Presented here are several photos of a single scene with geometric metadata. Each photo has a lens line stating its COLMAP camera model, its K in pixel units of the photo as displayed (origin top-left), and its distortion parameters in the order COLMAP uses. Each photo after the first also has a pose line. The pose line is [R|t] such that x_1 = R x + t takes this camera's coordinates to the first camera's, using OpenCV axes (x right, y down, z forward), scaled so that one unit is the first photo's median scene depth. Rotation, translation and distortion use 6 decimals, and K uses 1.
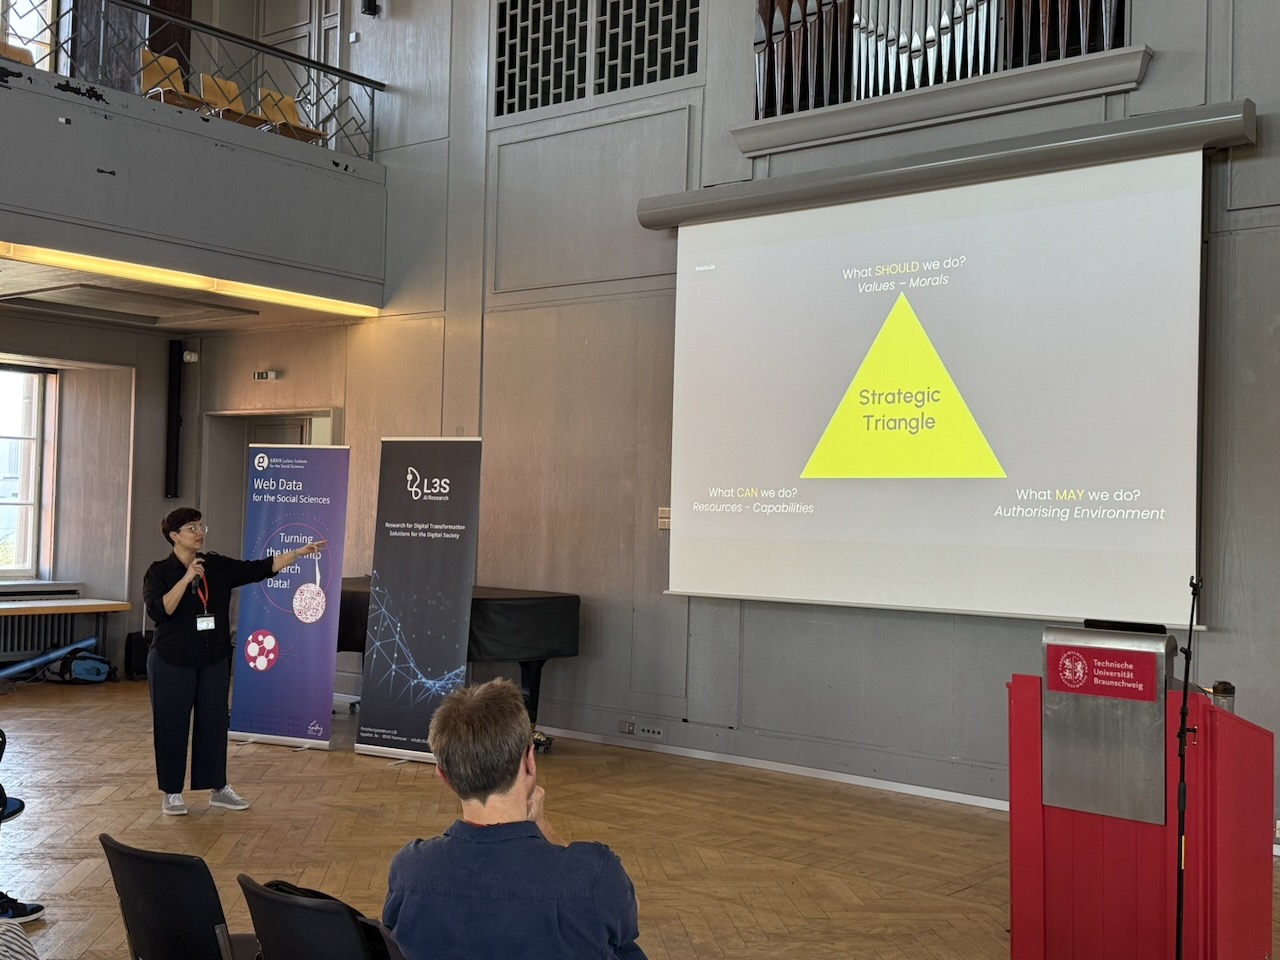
lens RADIAL K [[1426.2, 0, 640.1], [0, 1426.2, 476.9], [0, 0, 1]] dist [0.018408, 0.000000]
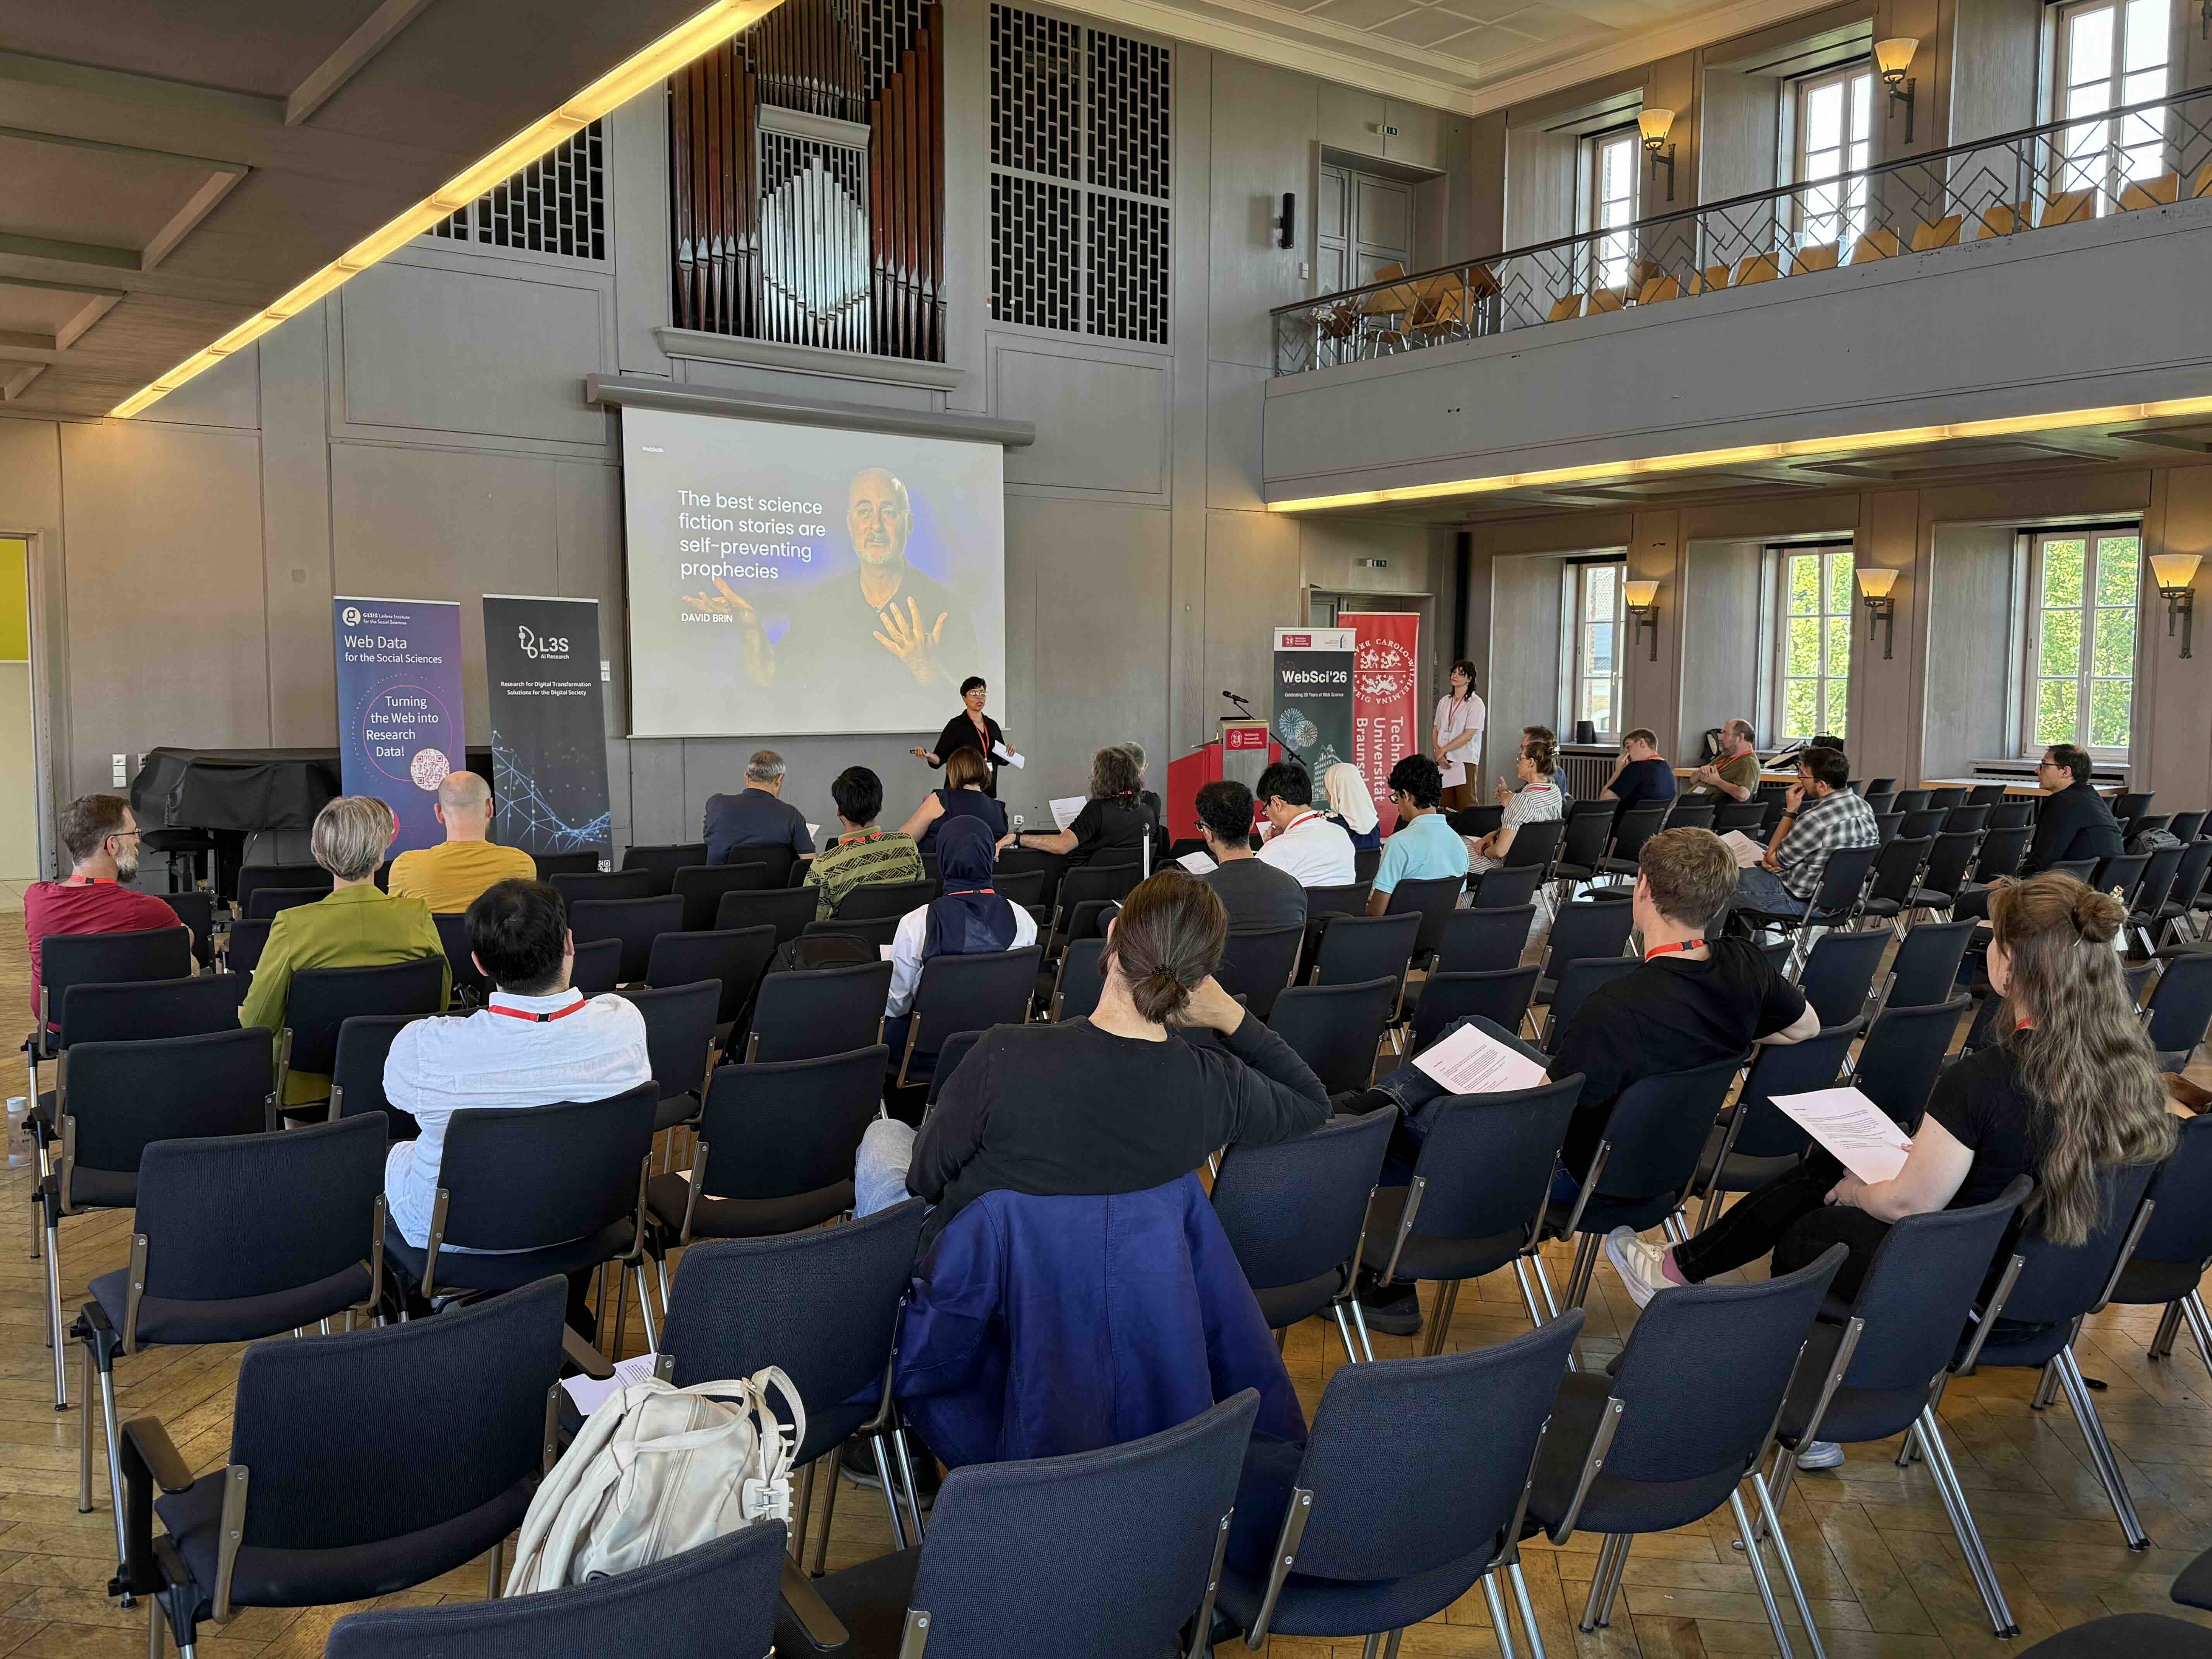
lens RADIAL K [[1802.7, 0, 1106.5], [0, 1802.7, 834.7], [0, 0, 1]] dist [0.016328, 0.003249]
pose [[0.229601, -0.109879, 0.967063, -1.305532], [-0.026654, 0.992524, 0.119100, -0.023178], [-0.972920, -0.053122, 0.224955, 0.302877]]
